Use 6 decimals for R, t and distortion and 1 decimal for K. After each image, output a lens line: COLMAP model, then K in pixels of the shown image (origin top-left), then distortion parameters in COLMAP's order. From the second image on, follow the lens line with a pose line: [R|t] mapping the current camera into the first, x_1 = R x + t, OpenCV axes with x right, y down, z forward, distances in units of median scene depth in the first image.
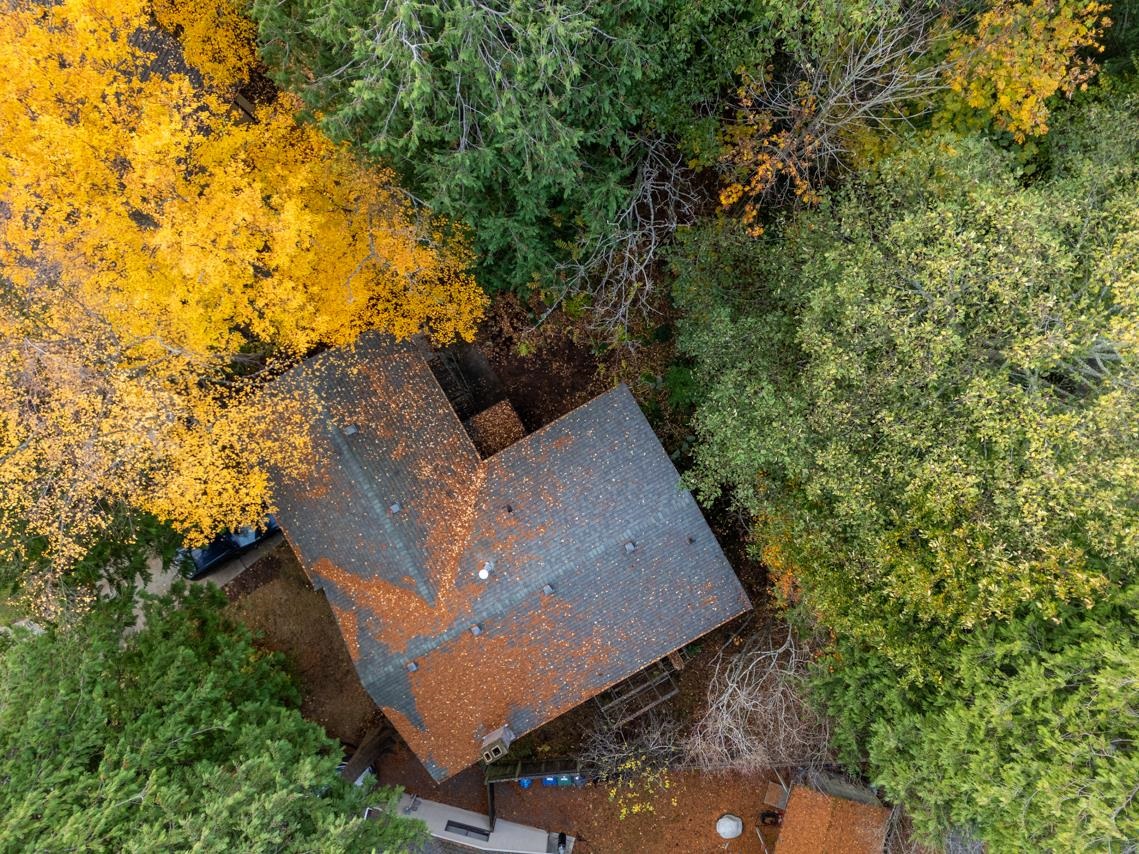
lens RADIAL K [[891.6, 0, 569.5], [0, 891.6, 427.0], [0, 0, 1]] dist [0.006826, 0.002075]
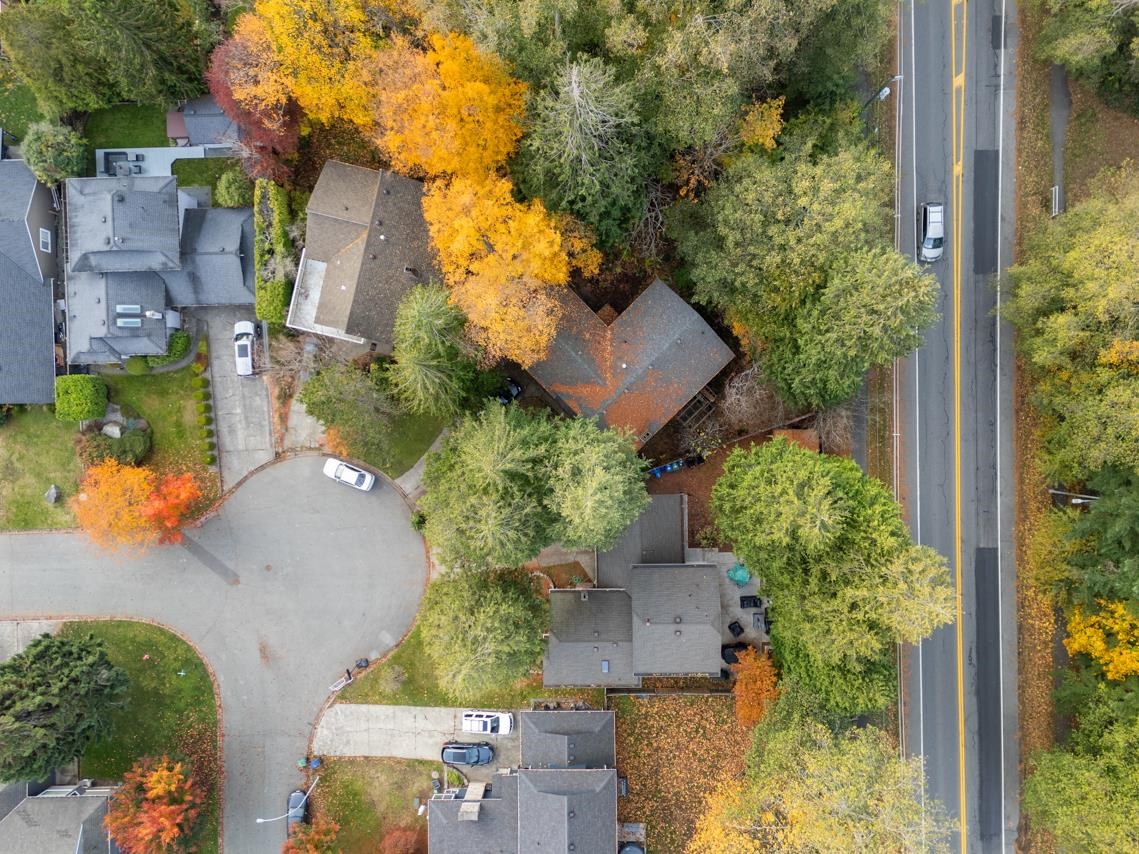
lens RADIAL K [[796.9, 0, 569.5], [0, 796.9, 427.0], [0, 0, 1]] dist [0.001304, -0.000193]
pose [[0.965340, -0.260567, -0.014958, -0.294070], [0.260727, 0.965361, 0.009963, 0.309497], [0.011844, -0.013518, 0.999838, -1.394149]]
